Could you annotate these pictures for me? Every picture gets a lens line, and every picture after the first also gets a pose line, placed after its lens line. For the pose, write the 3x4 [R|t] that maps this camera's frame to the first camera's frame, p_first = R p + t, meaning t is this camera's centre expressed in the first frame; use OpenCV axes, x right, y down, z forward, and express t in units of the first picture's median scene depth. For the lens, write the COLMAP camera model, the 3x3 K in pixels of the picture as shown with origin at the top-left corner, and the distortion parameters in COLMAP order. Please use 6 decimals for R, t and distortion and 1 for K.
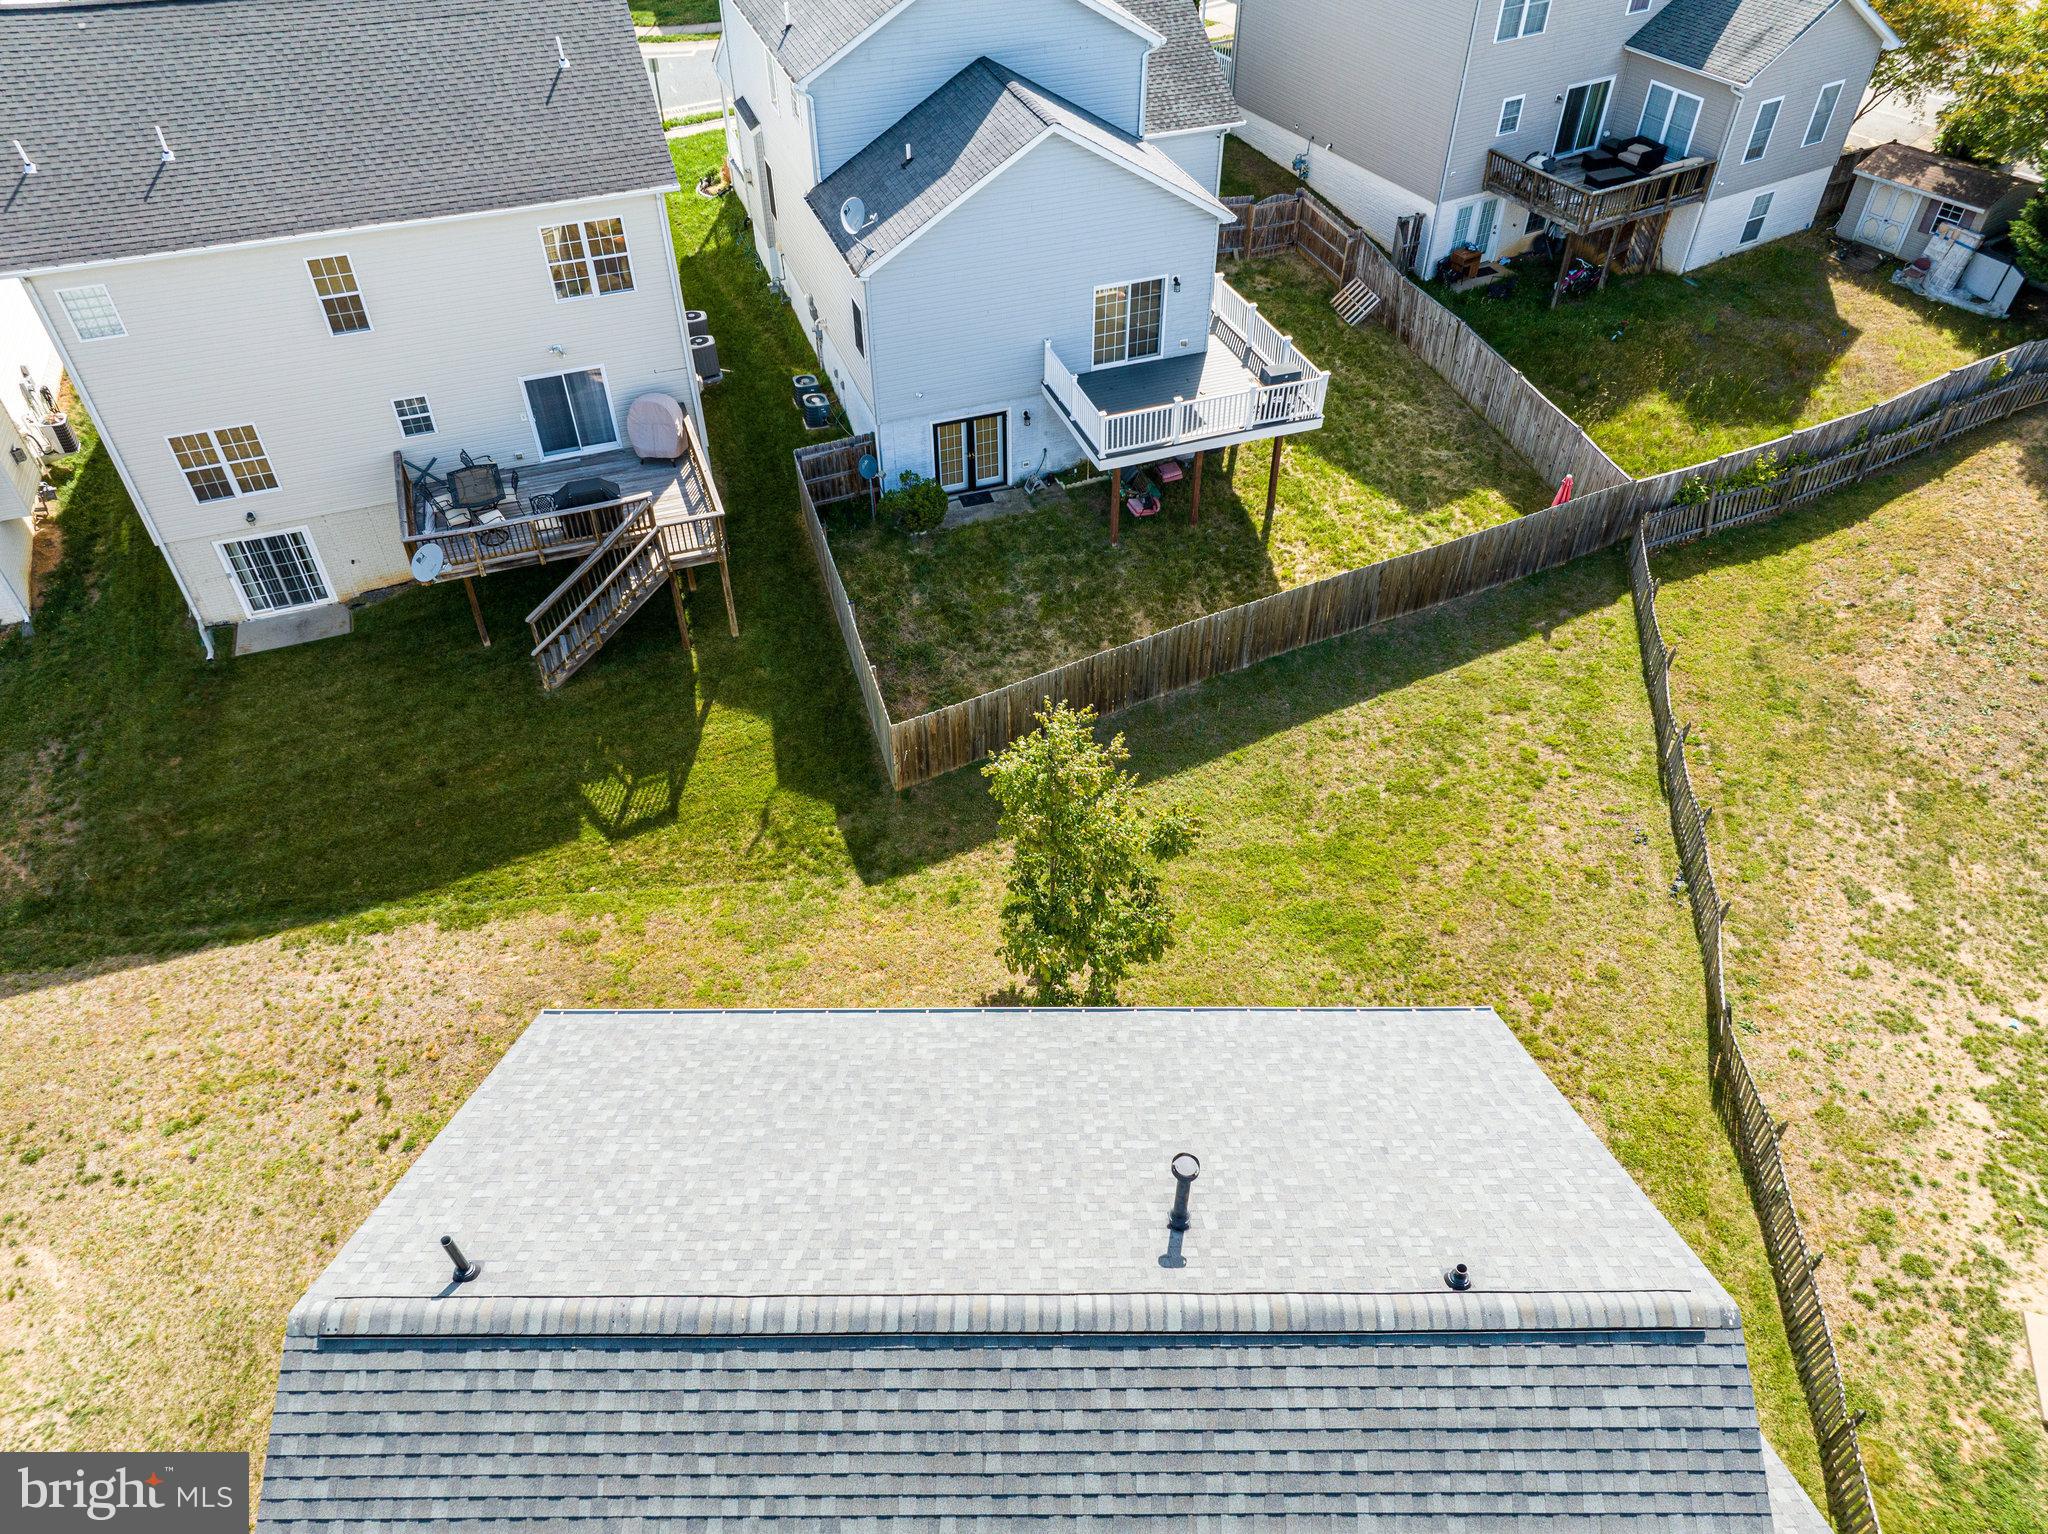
lens RADIAL K [[1427.9, 0, 1026.3], [0, 1427.9, 772.8], [0, 0, 1]] dist [-0.015296, 0.030702]
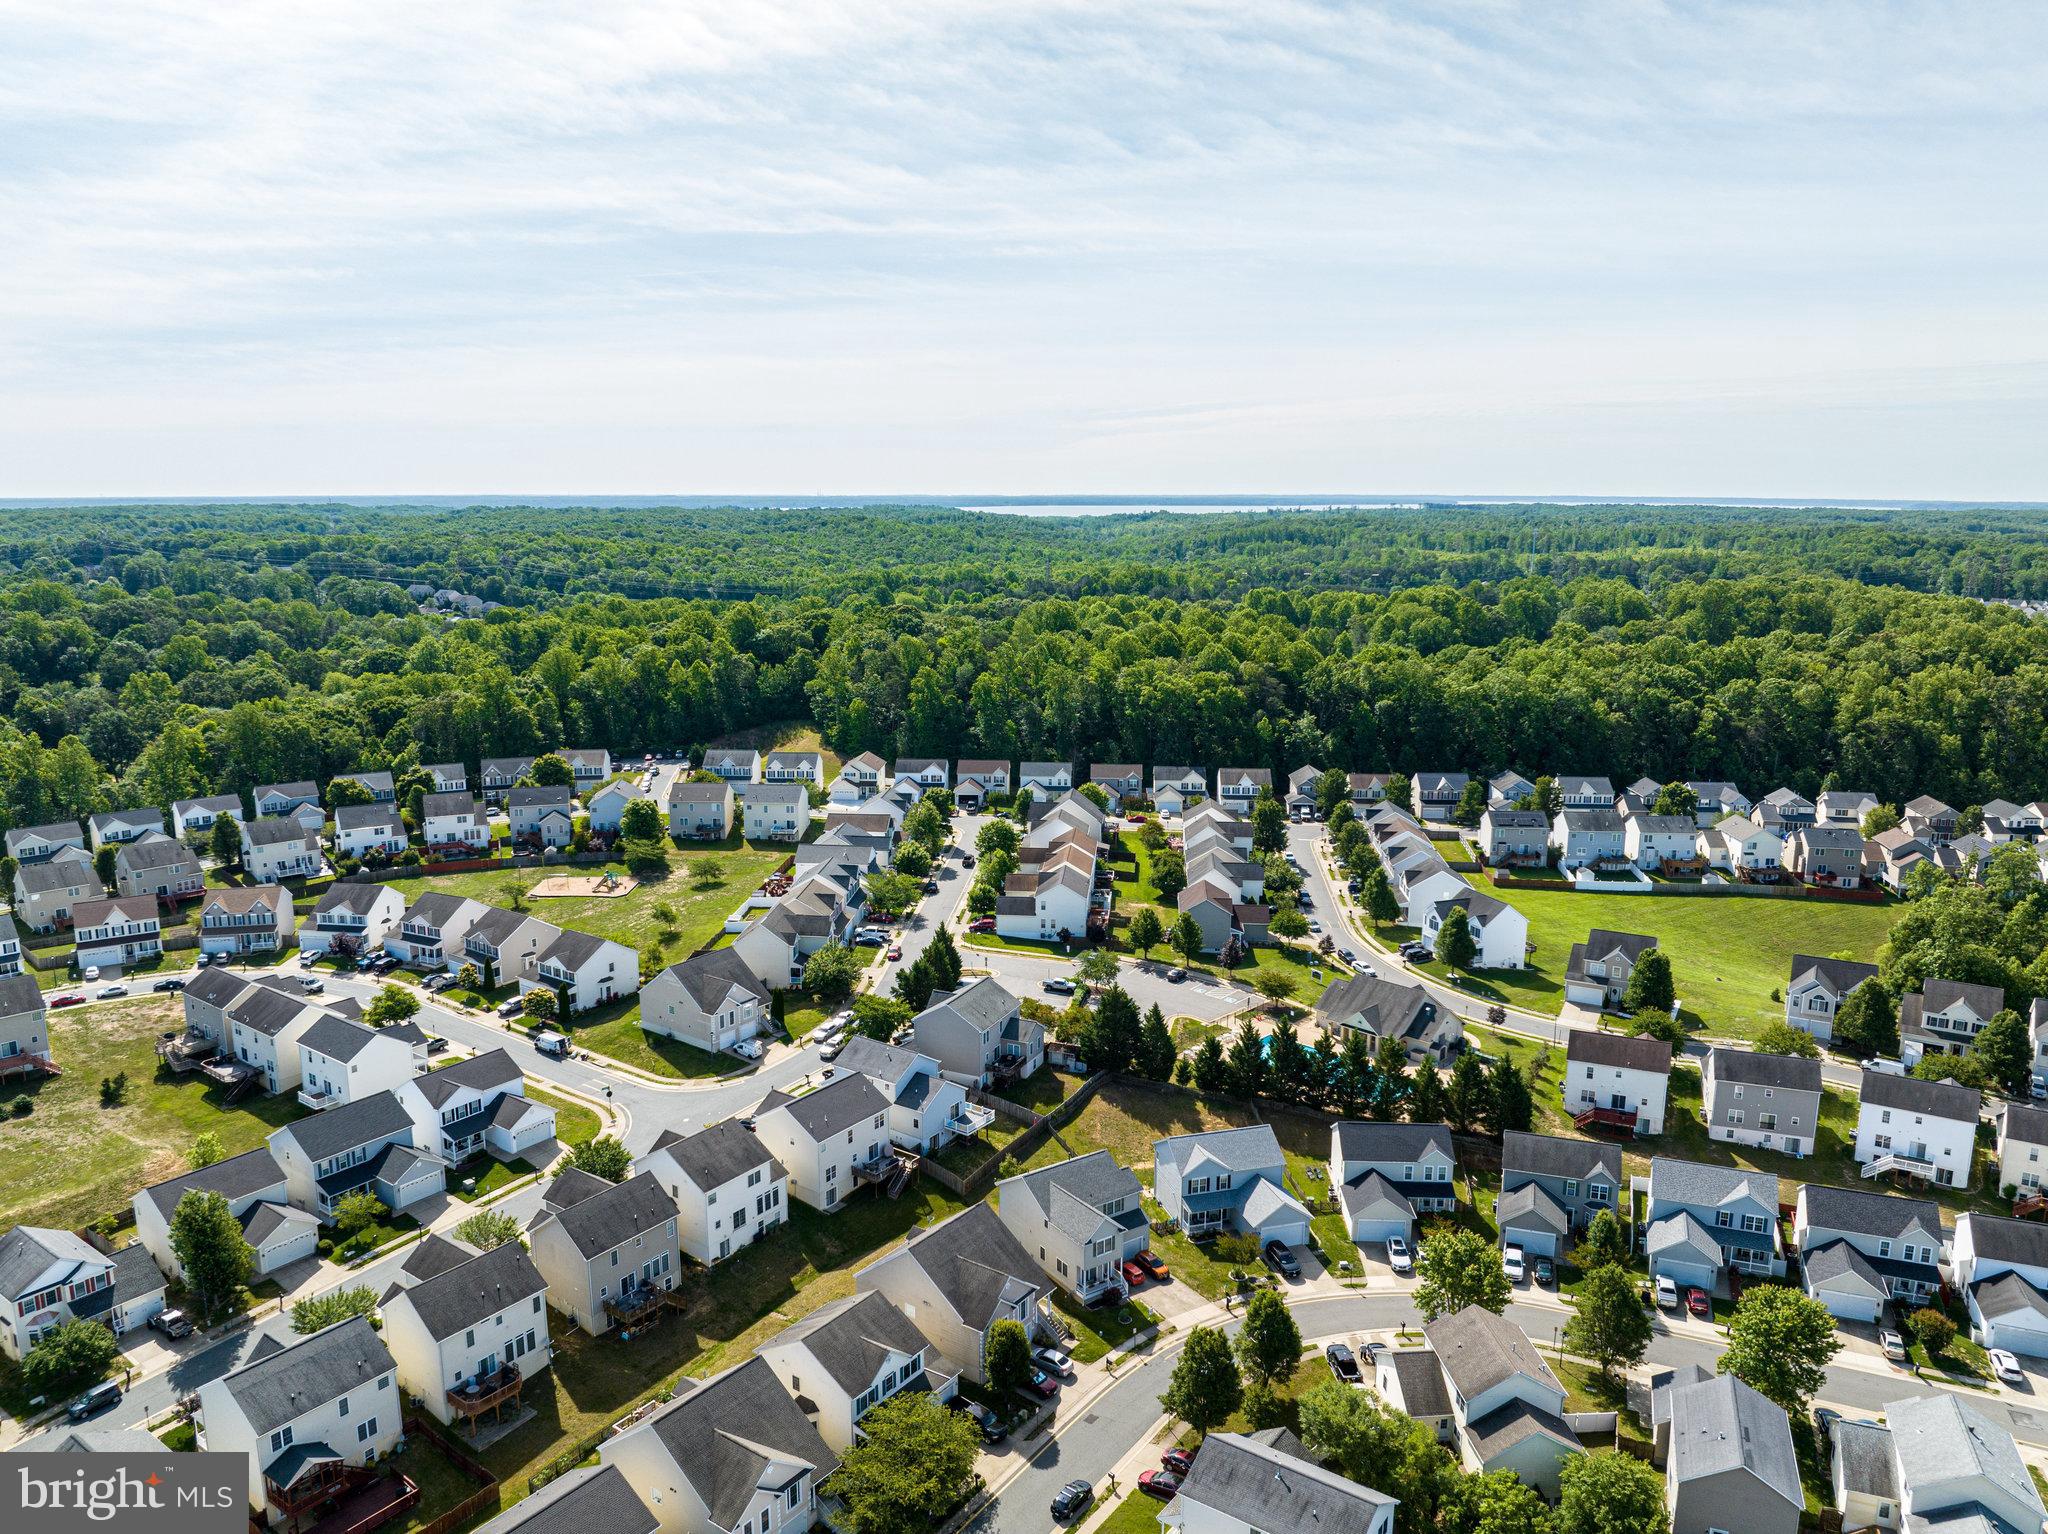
lens RADIAL K [[1448.1, 0, 1025.3], [0, 1448.1, 766.7], [0, 0, 1]] dist [-0.016236, -0.042815]
pose [[0.823554, -0.101909, 0.558008, -2.543686], [0.385050, 0.822798, -0.418020, 0.962395], [-0.416527, 0.559123, 0.716859, -3.619497]]
